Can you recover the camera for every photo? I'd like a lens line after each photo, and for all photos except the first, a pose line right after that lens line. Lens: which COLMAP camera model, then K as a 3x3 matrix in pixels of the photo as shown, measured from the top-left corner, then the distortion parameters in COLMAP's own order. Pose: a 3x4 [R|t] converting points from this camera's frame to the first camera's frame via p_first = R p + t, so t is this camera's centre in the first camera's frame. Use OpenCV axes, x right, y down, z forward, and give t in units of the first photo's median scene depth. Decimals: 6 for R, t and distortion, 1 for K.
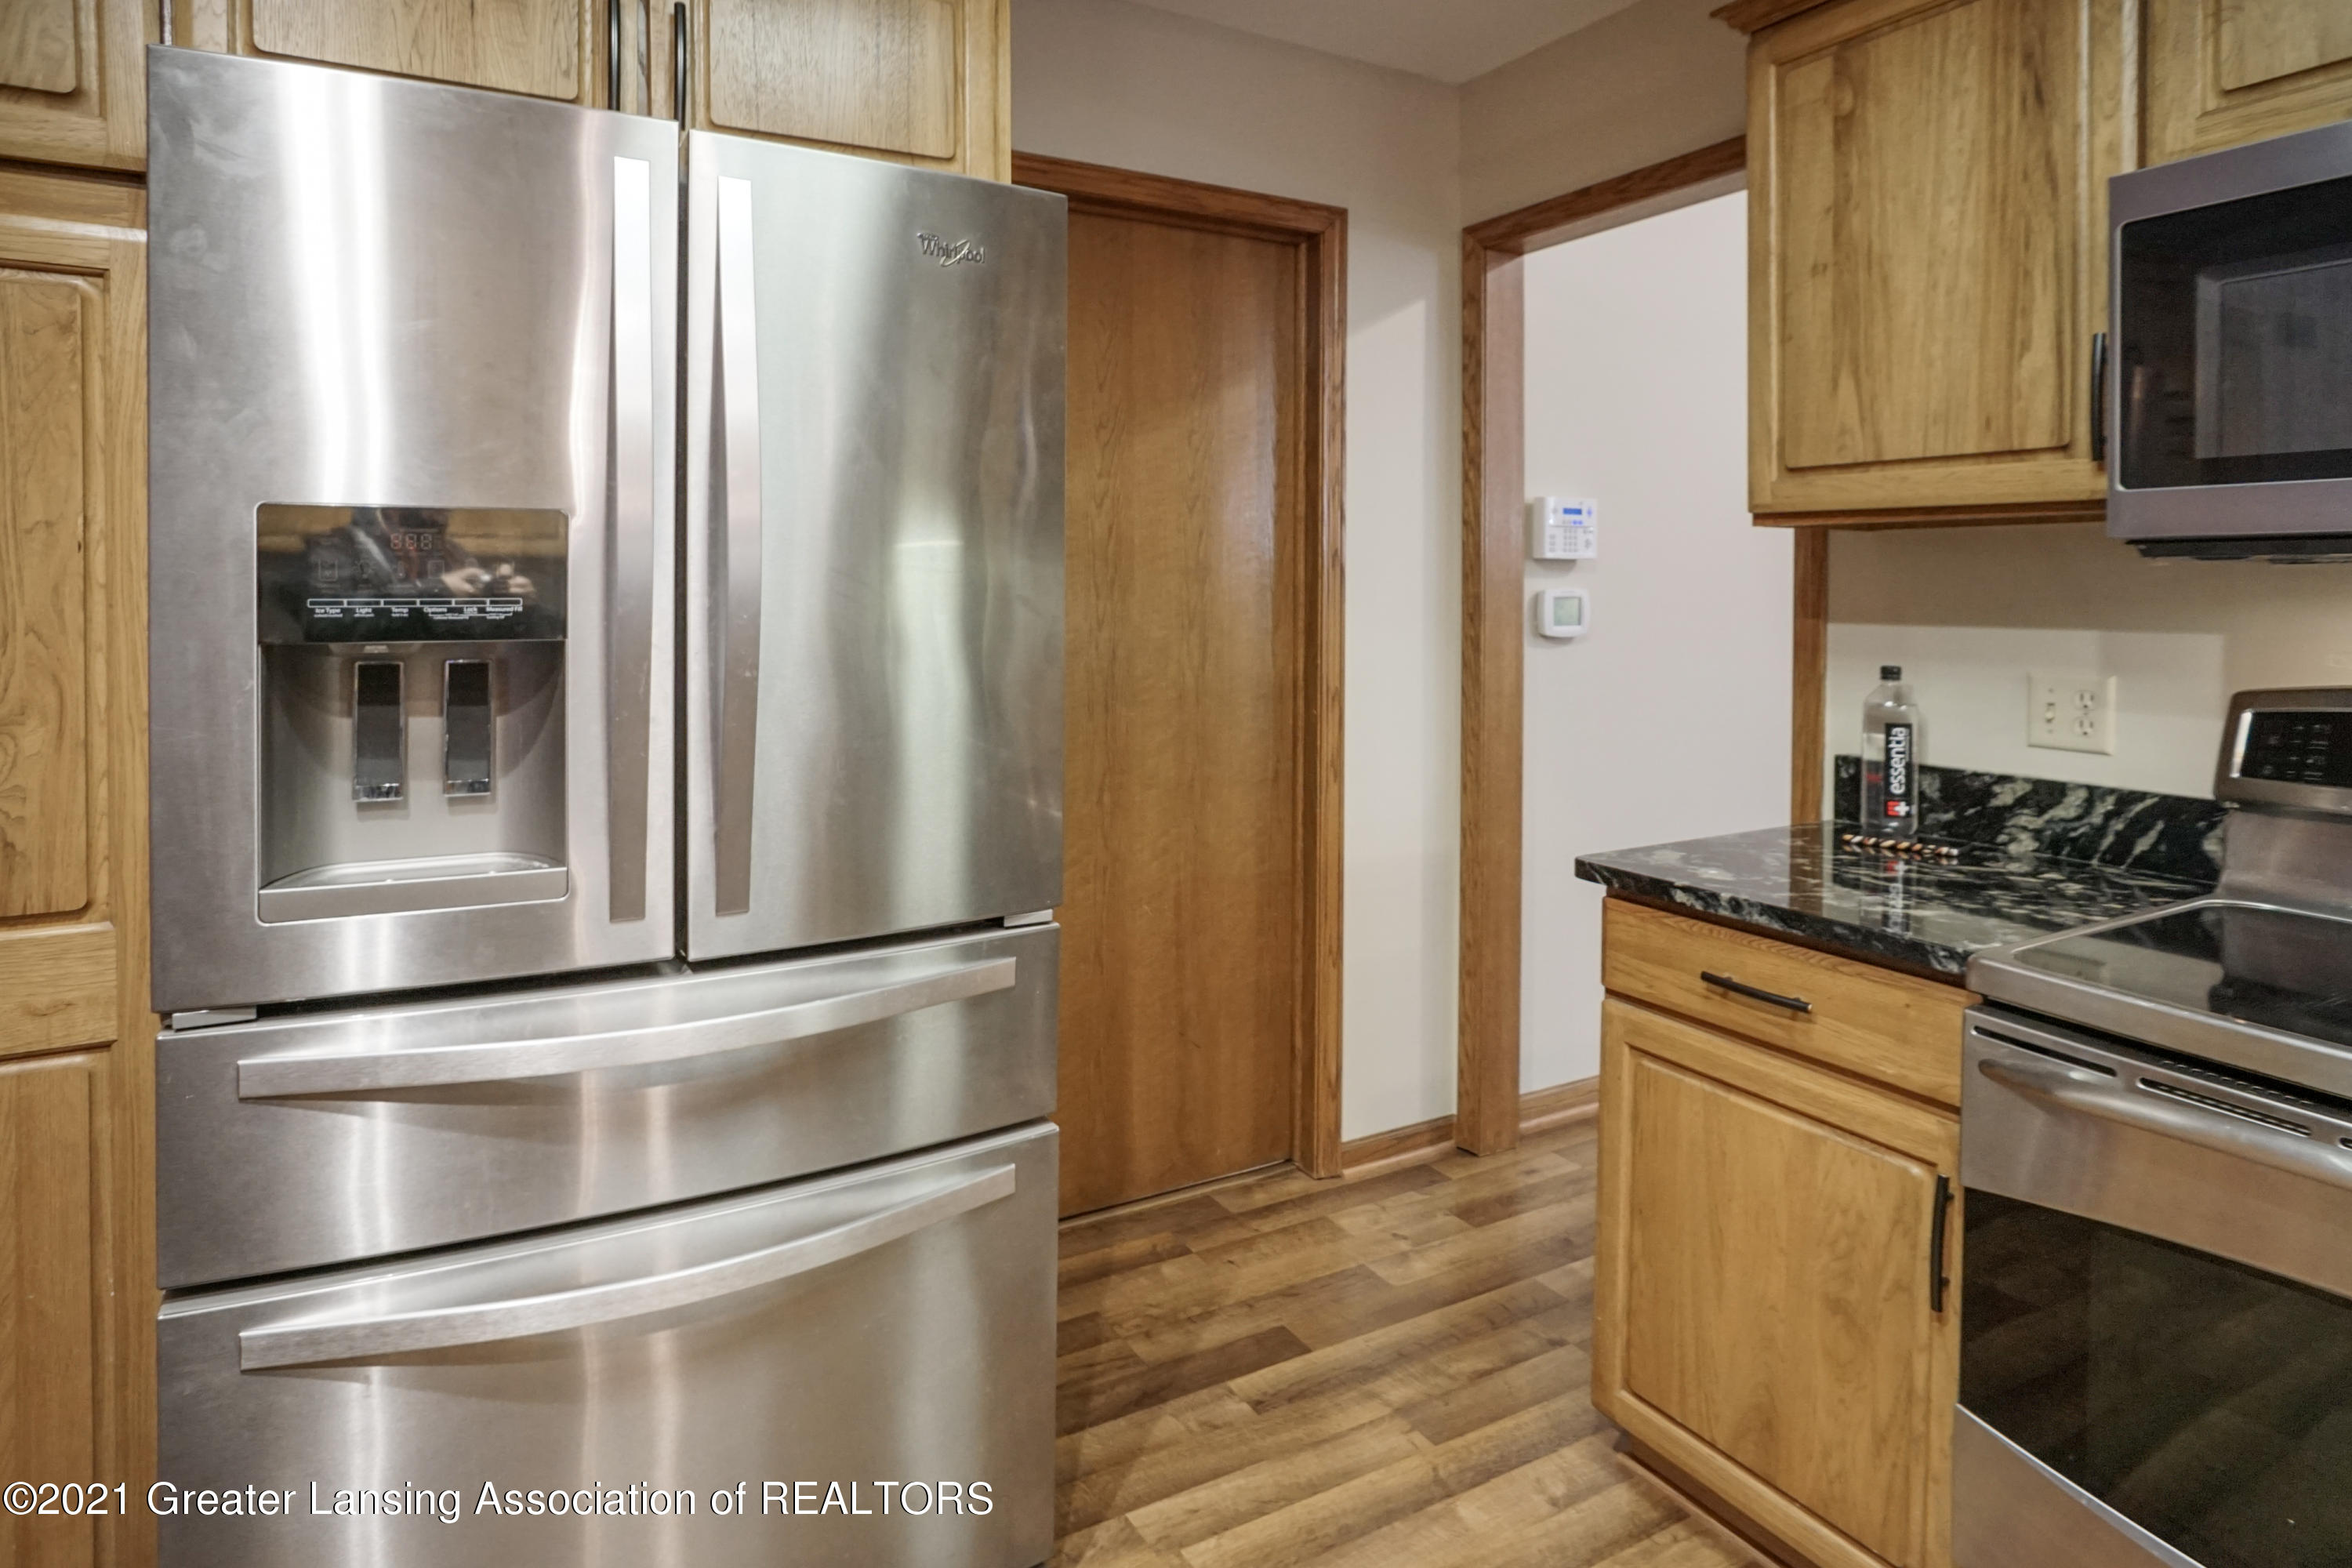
lens RADIAL K [[1318.8, 0, 1200.8], [0, 1318.8, 603.0], [0, 0, 1]] dist [-0.031864, 0.007053]
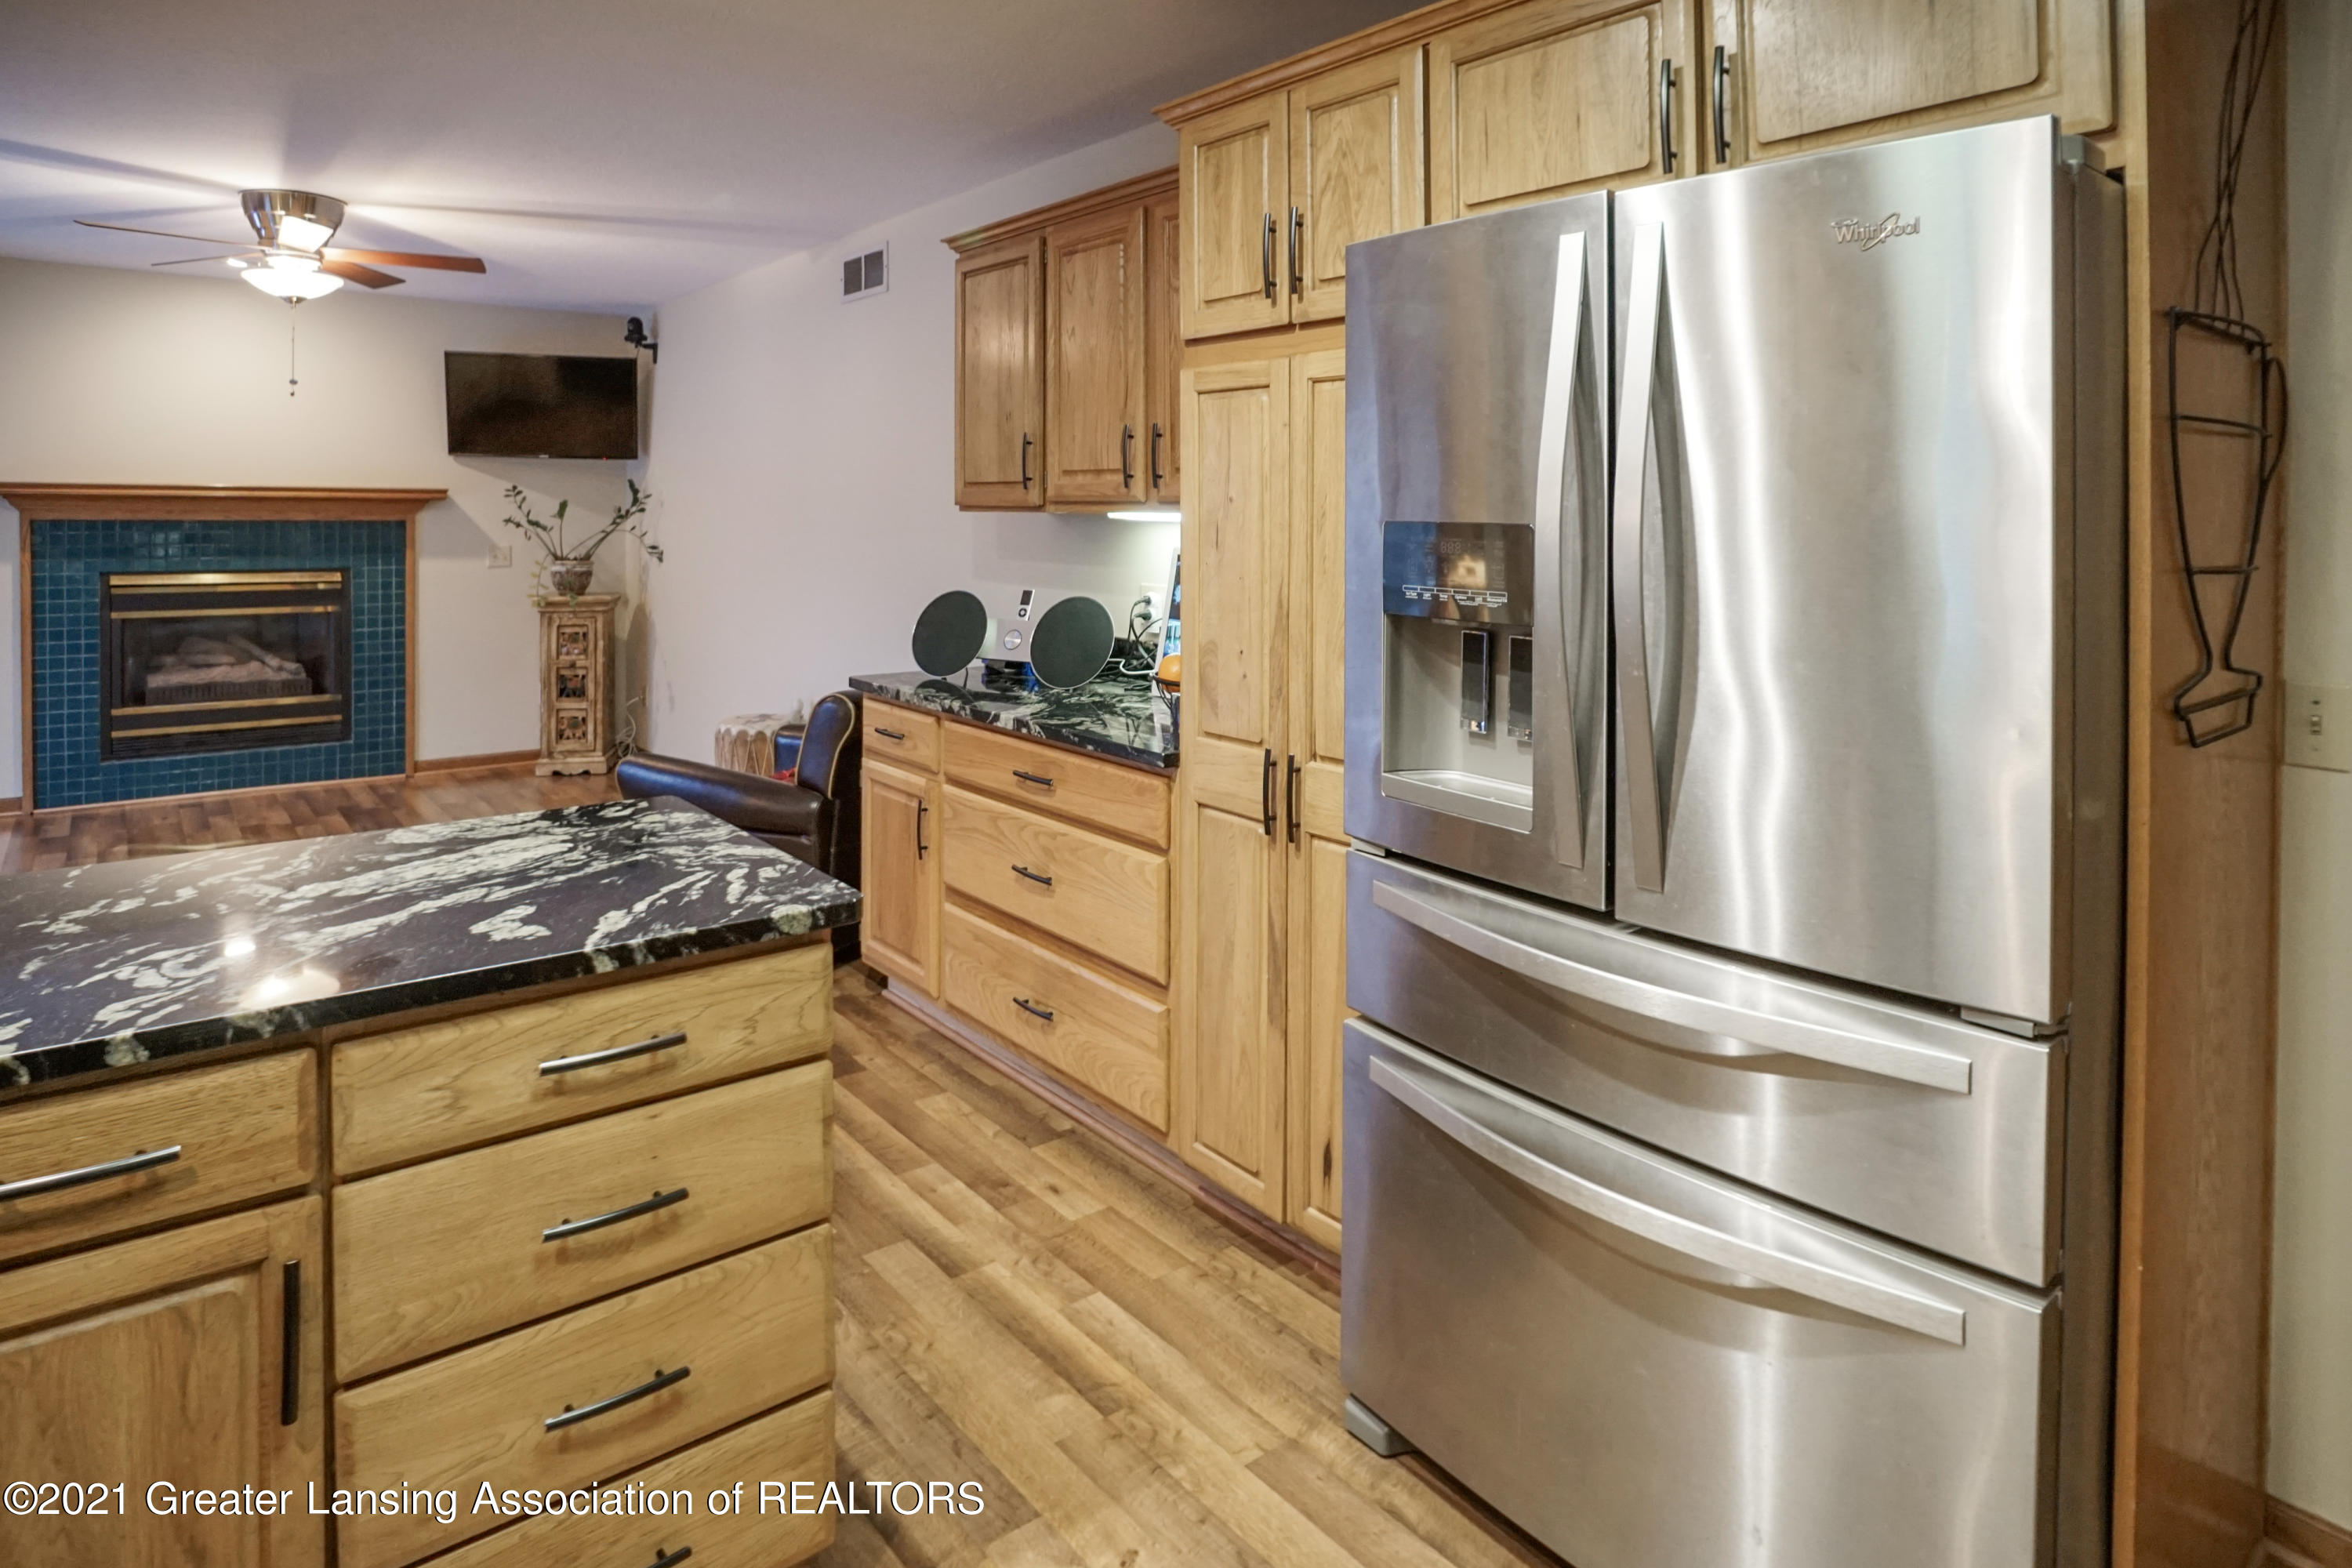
lens RADIAL K [[1318.8, 0, 1129.7], [0, 1318.8, 504.2], [0, 0, 1]] dist [-0.031864, 0.007053]
pose [[0.135845, -0.005522, -0.990715, 0.553010], [-0.012148, 0.999900, -0.007238, -0.059874], [0.990656, 0.013018, 0.135764, 0.337130]]
